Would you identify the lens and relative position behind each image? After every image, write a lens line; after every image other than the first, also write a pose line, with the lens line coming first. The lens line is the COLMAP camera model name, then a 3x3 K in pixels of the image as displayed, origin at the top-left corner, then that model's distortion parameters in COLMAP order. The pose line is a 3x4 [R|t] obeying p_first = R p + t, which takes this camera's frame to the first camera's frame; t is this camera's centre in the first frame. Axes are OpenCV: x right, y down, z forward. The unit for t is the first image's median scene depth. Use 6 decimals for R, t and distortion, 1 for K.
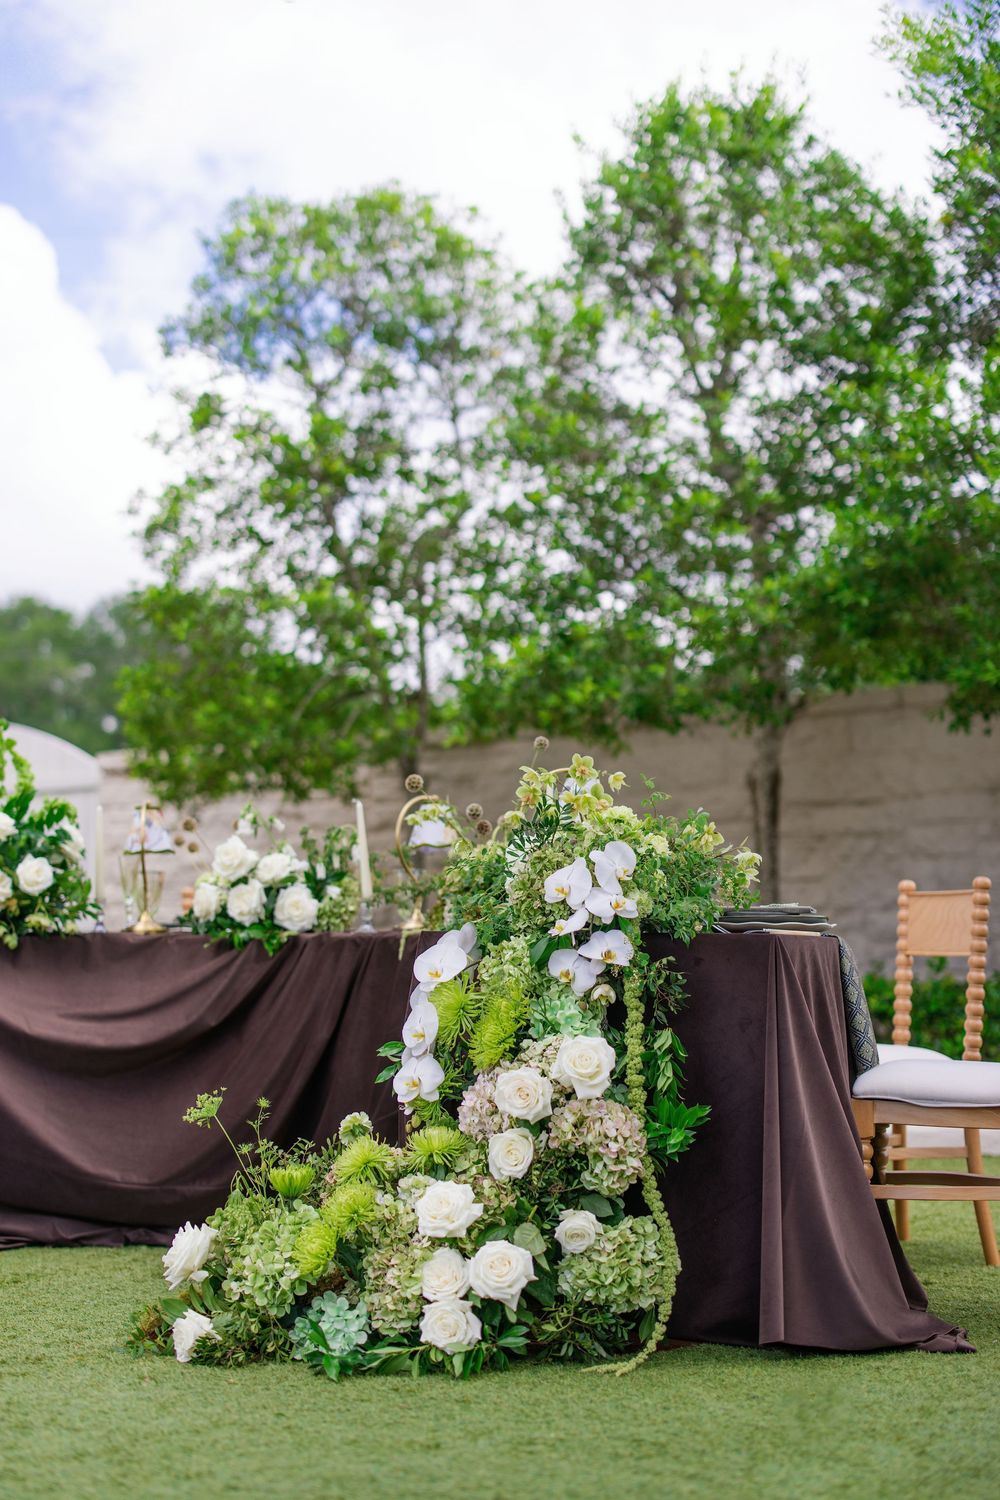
lens RADIAL K [[2164.6, 0, 444.8], [0, 2164.6, 759.7], [0, 0, 1]] dist [0.058547, 0.000000]
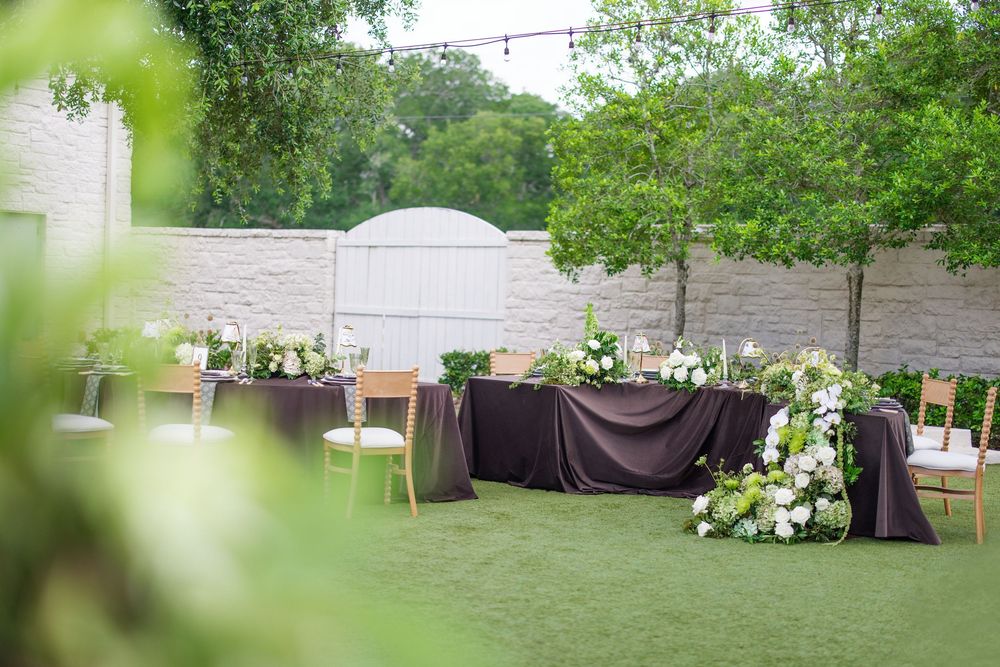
lens RADIAL K [[1443.0, 0, 502.3], [0, 1443.0, 331.0], [0, 0, 1]] dist [0.058547, 0.000000]
pose [[0.997390, 0.035608, -0.062814, -0.286514], [-0.027012, 0.990783, 0.132740, -0.316598], [0.066961, -0.130696, 0.989159, -1.156448]]
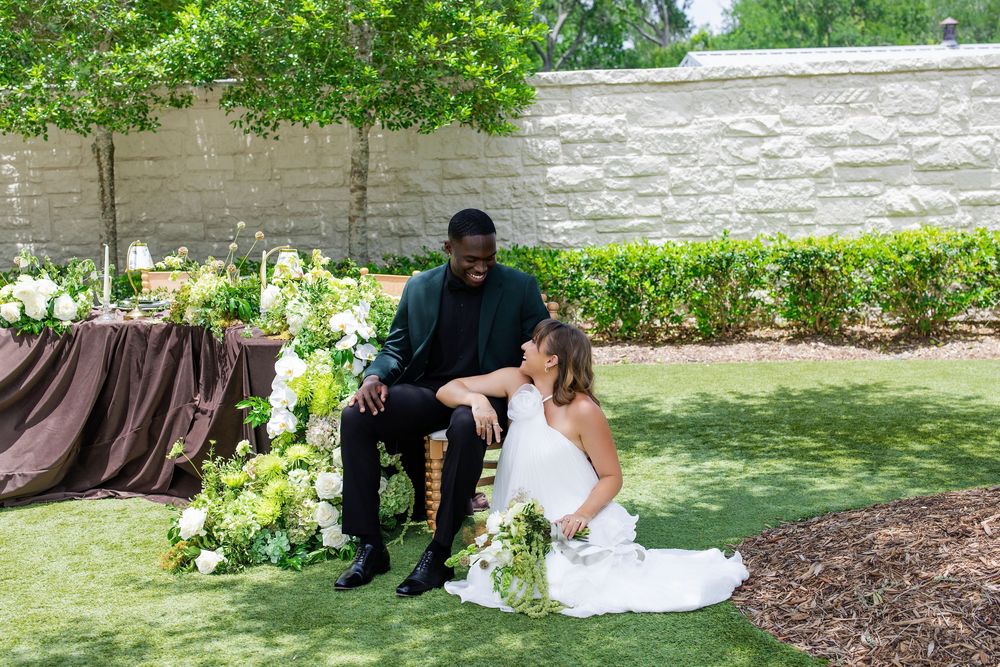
lens RADIAL K [[1443.0, 0, 500.8], [0, 1443.0, 336.0], [0, 0, 1]] dist [0.058547, 0.000000]
pose [[0.830307, -0.090251, 0.549949, -0.596291], [-0.026848, 0.979177, 0.201226, -0.219595], [-0.556659, -0.181845, 0.810595, -0.221994]]
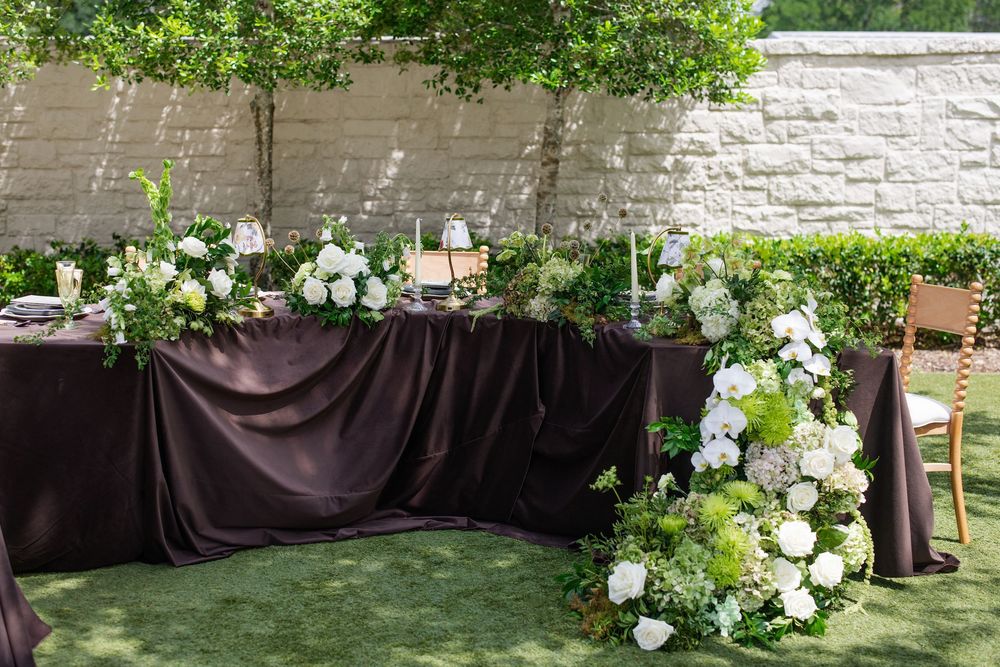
lens RADIAL K [[1443.0, 0, 496.8], [0, 1443.0, 337.0], [0, 0, 1]] dist [0.058547, 0.000000]
pose [[0.828939, -0.068999, 0.555068, -0.752958], [-0.062245, 0.974819, 0.214134, -0.160734], [-0.555866, -0.212053, 0.803770, 0.244032]]
